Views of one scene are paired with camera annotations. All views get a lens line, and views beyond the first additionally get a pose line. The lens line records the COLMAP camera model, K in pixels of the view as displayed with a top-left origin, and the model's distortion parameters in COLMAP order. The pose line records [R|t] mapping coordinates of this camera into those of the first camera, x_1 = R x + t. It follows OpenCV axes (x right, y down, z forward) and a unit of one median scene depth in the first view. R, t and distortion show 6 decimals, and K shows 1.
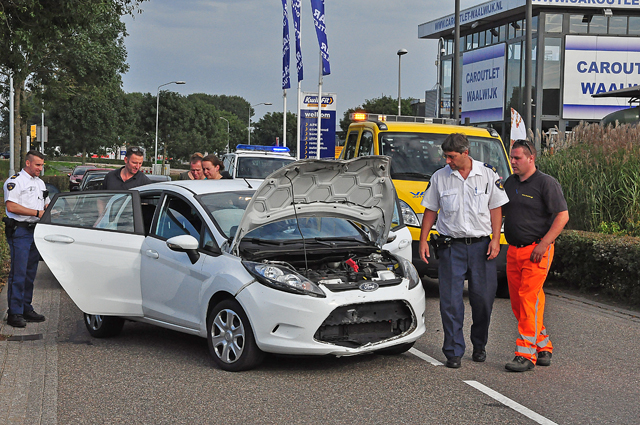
lens RADIAL K [[1296.4, 0, 320.0], [0, 1296.4, 212.5], [0, 0, 1]] dist [0.212762, -0.005171]
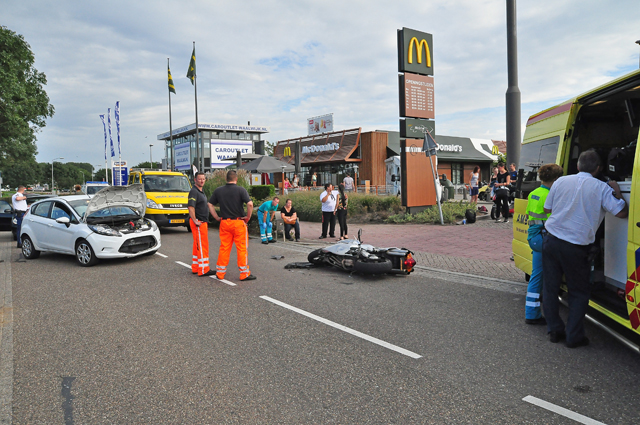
lens RADIAL K [[456.5, 0, 330.7], [0, 456.5, 211.0], [0, 0, 1]] dist [-0.127566, 0.098482]
pose [[0.905833, -0.062182, 0.419047, 0.011355], [0.052228, 0.998015, 0.035196, 0.001868], [-0.420404, -0.009996, 0.907282, -0.028337]]
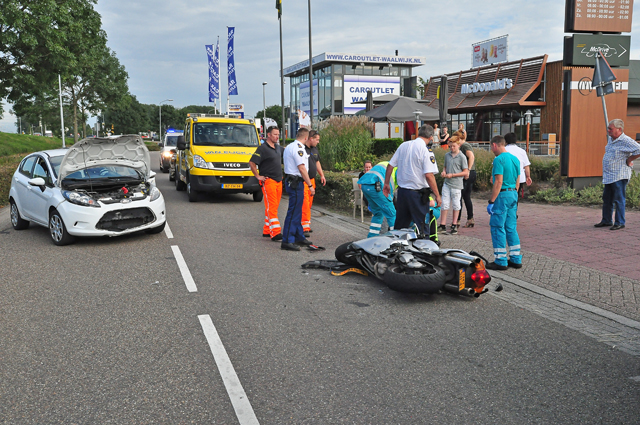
lens RADIAL K [[606.5, 0, 332.2], [0, 606.5, 213.4], [0, 0, 1]] dist [-0.063108, 0.193736]
pose [[0.991624, -0.039713, 0.122904, 0.213509], [0.028676, 0.995502, 0.090299, 0.001159], [-0.125937, -0.086018, 0.988302, 0.035252]]
